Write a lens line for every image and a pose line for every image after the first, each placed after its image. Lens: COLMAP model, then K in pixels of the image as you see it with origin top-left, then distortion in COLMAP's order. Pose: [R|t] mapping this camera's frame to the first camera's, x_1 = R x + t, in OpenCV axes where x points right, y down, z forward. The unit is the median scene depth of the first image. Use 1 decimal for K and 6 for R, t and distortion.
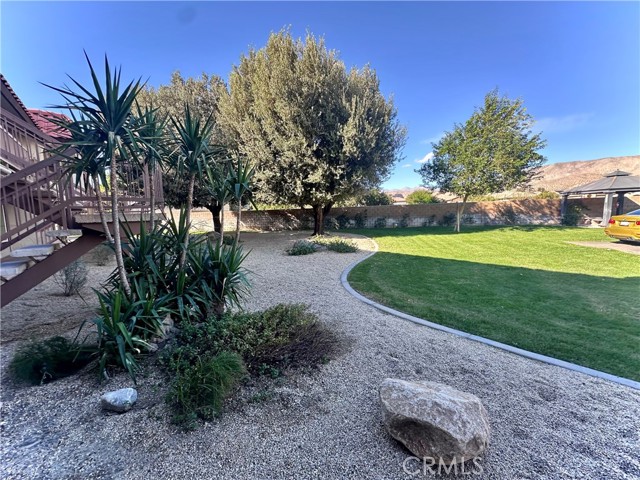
lens RADIAL K [[256.4, 0, 319.5], [0, 256.4, 235.8], [0, 0, 1]] dist [-0.000903, 0.000888]
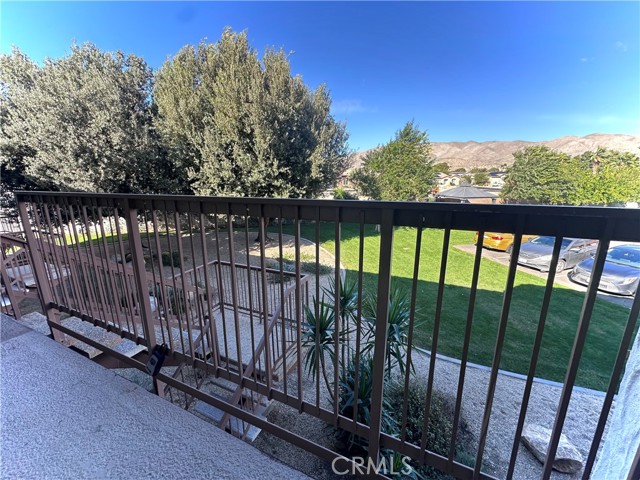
lens RADIAL K [[256.4, 0, 321.1], [0, 256.4, 239.7], [0, 0, 1]] dist [-0.000903, 0.000888]
pose [[0.896575, -0.080876, 0.435445, -0.326778], [0.013747, 0.987794, 0.155158, -0.218848], [-0.442679, -0.133125, 0.886743, 0.009995]]
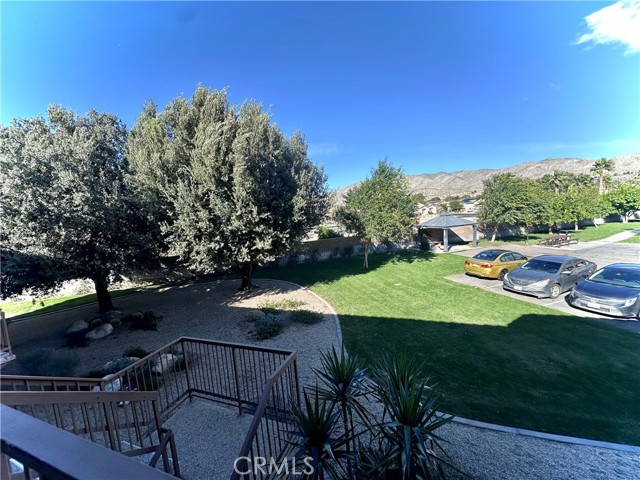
lens RADIAL K [[256.4, 0, 320.7], [0, 256.4, 240.5], [0, 0, 1]] dist [-0.000903, 0.000888]
pose [[0.866377, -0.088548, 0.491477, -0.300598], [0.090690, 0.995688, 0.019522, -0.239715], [-0.491087, 0.027659, 0.870672, 0.054635]]
